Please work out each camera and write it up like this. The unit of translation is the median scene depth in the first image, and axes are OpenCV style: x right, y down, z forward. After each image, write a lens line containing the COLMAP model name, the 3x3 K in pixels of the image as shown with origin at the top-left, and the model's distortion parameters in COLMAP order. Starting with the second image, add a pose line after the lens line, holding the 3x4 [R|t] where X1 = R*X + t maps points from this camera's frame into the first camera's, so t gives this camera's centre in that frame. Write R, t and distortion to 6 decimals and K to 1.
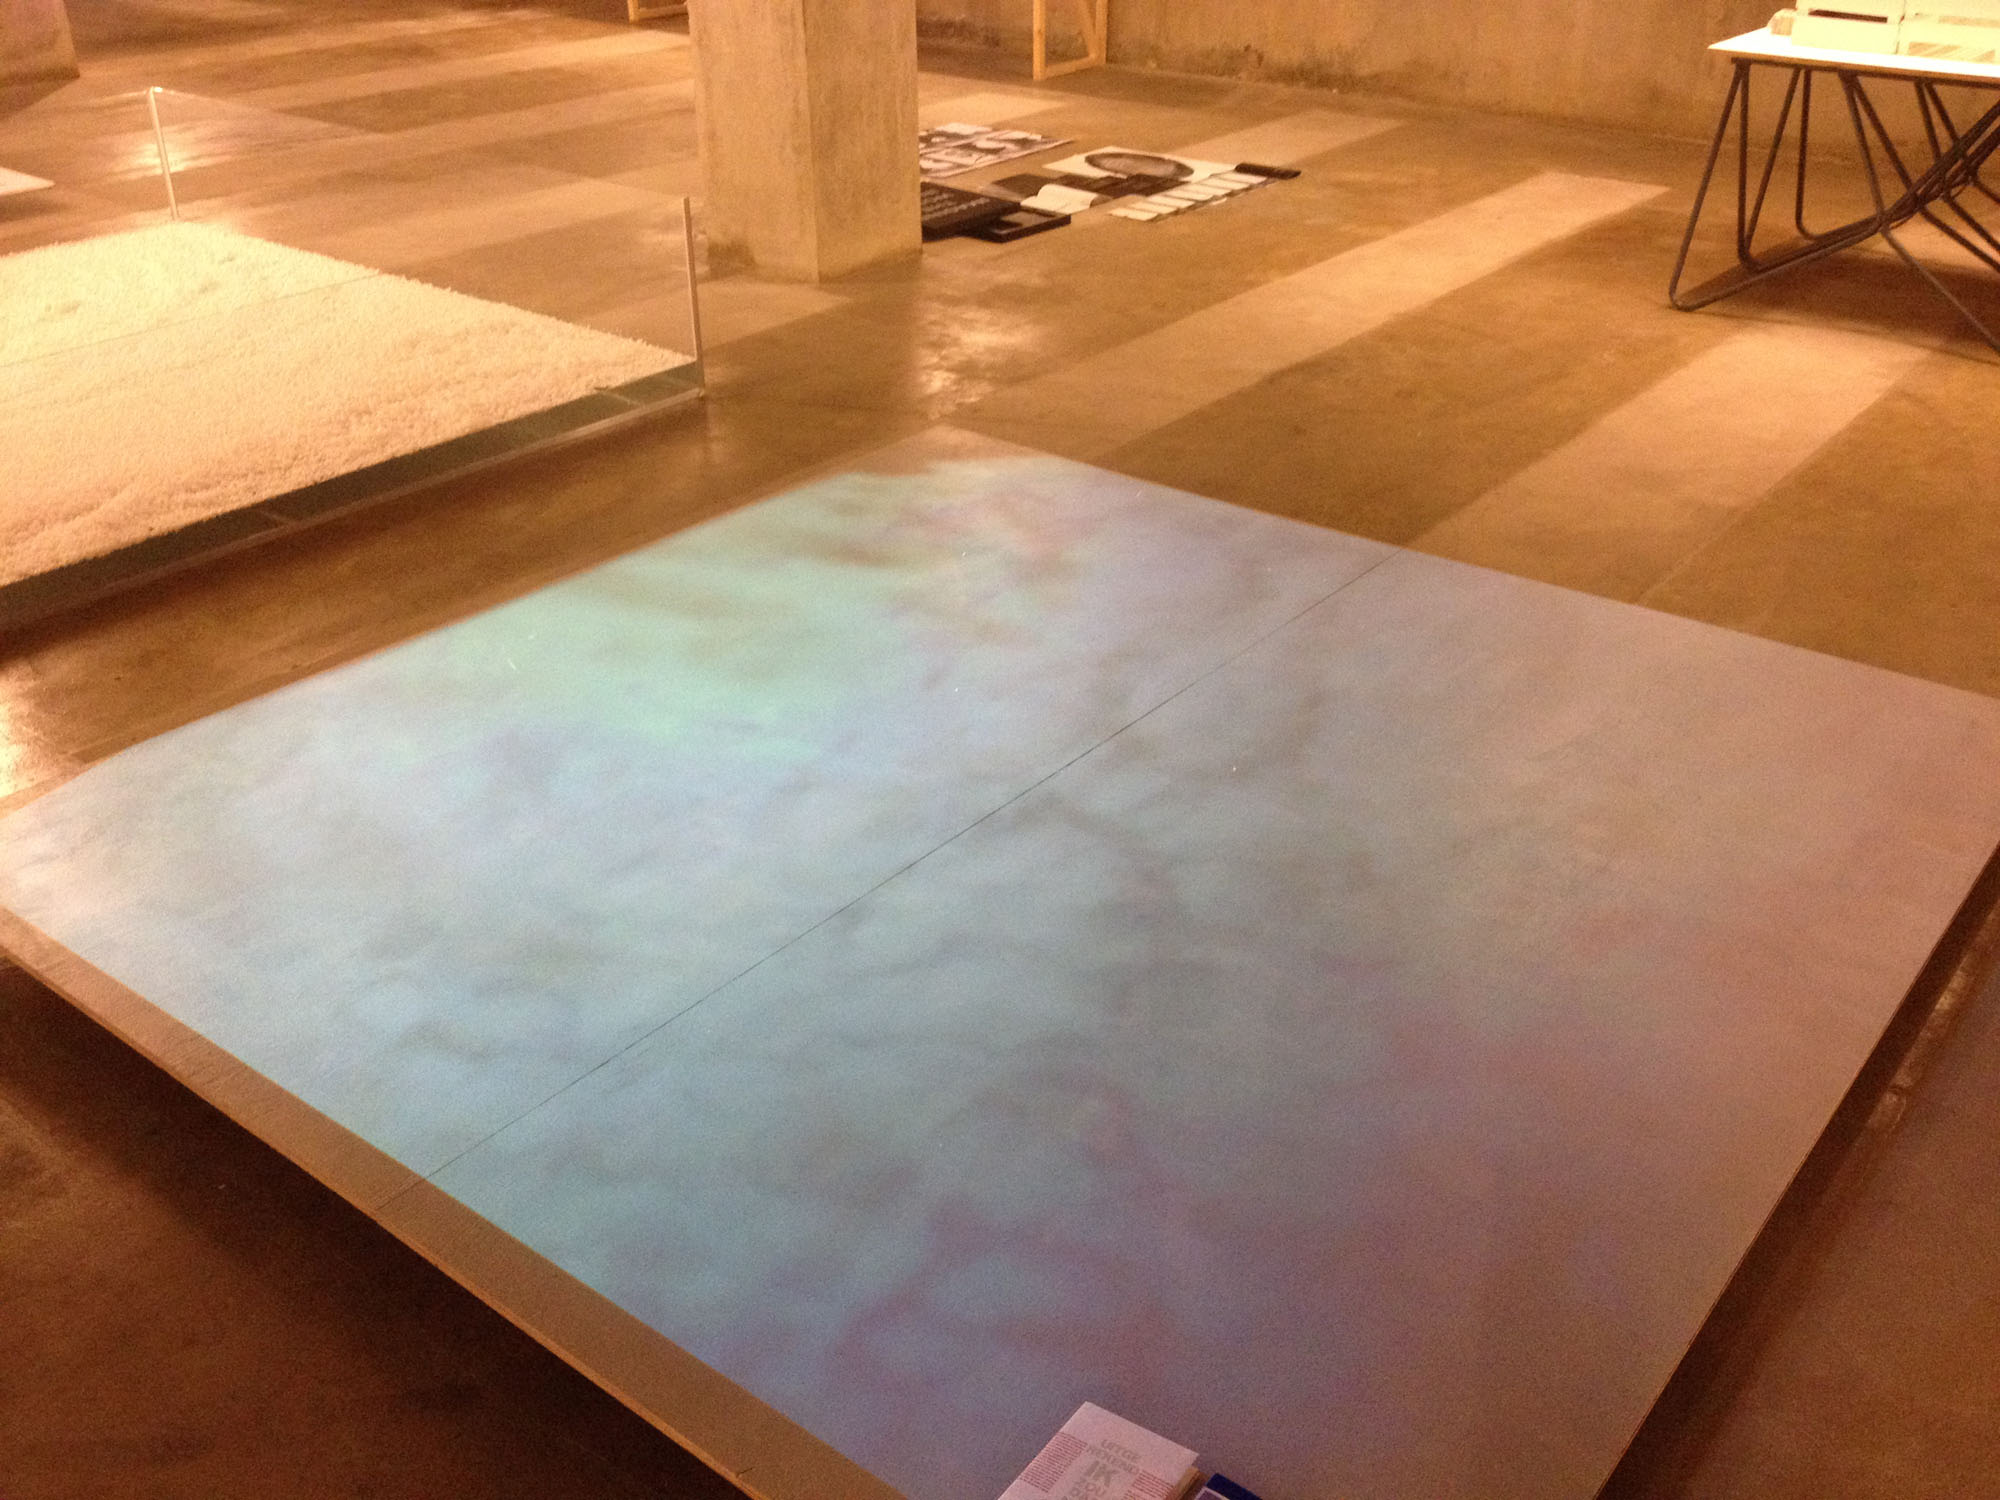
lens RADIAL K [[1878.7, 0, 1000.0], [0, 1878.7, 750.0], [0, 0, 1]] dist [0.126008, -0.196558]
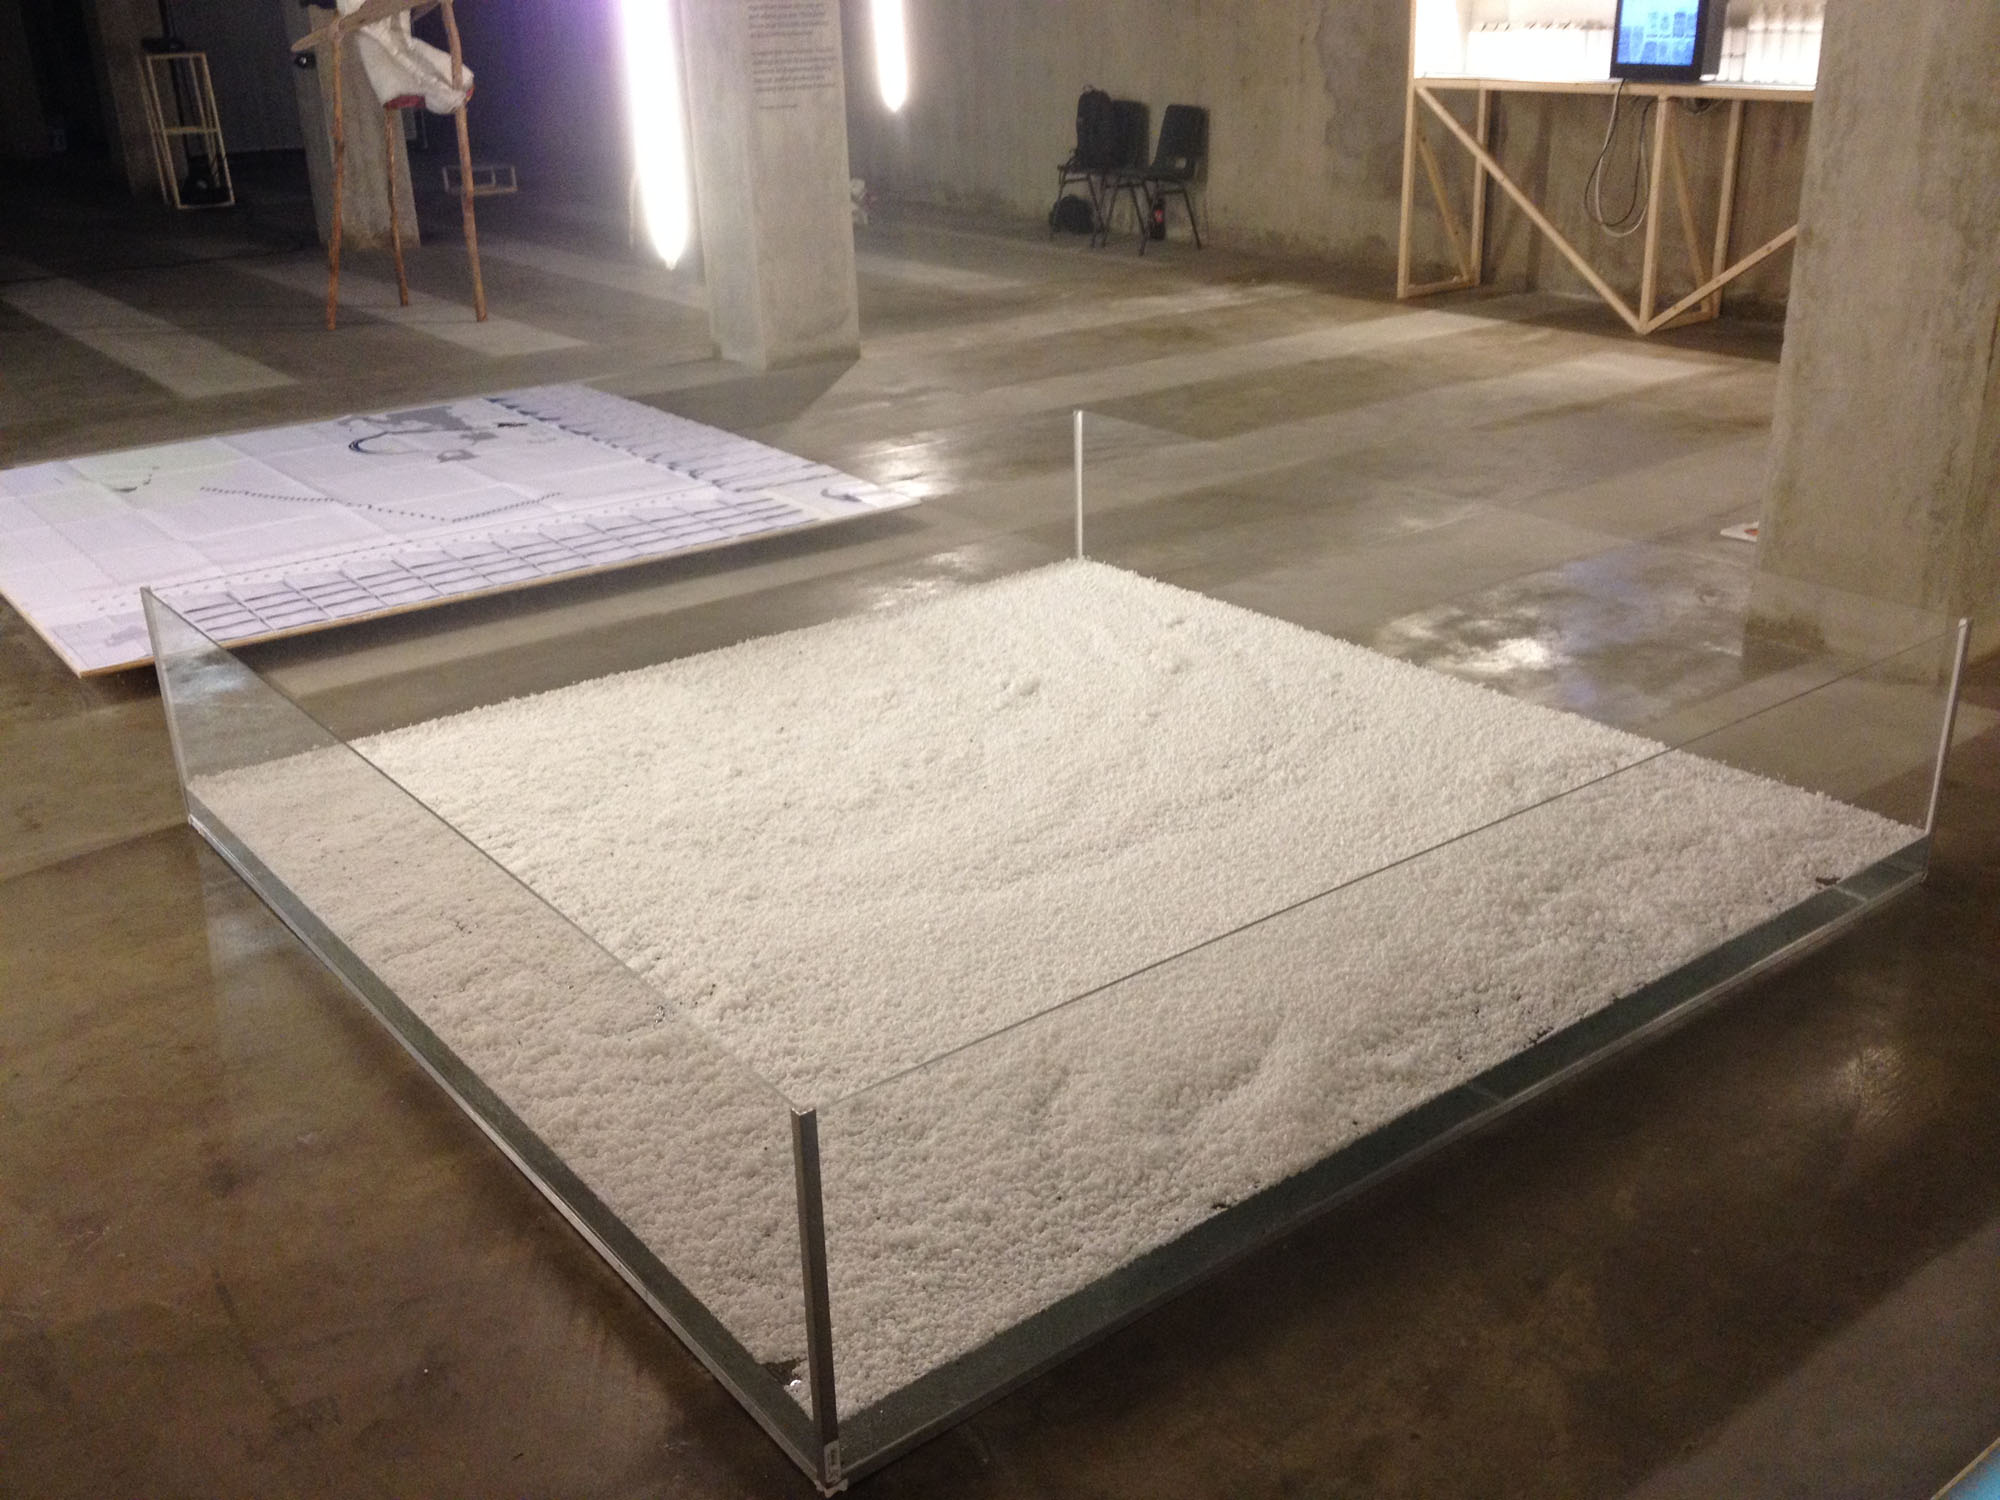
lens RADIAL K [[1878.7, 0, 1000.0], [0, 1878.7, 750.0], [0, 0, 1]] dist [0.126008, -0.196558]
pose [[0.969542, 0.076366, -0.232716, -0.280537], [-0.101670, 0.989906, -0.098737, -0.112165], [0.222827, 0.119390, 0.967520, 0.199920]]
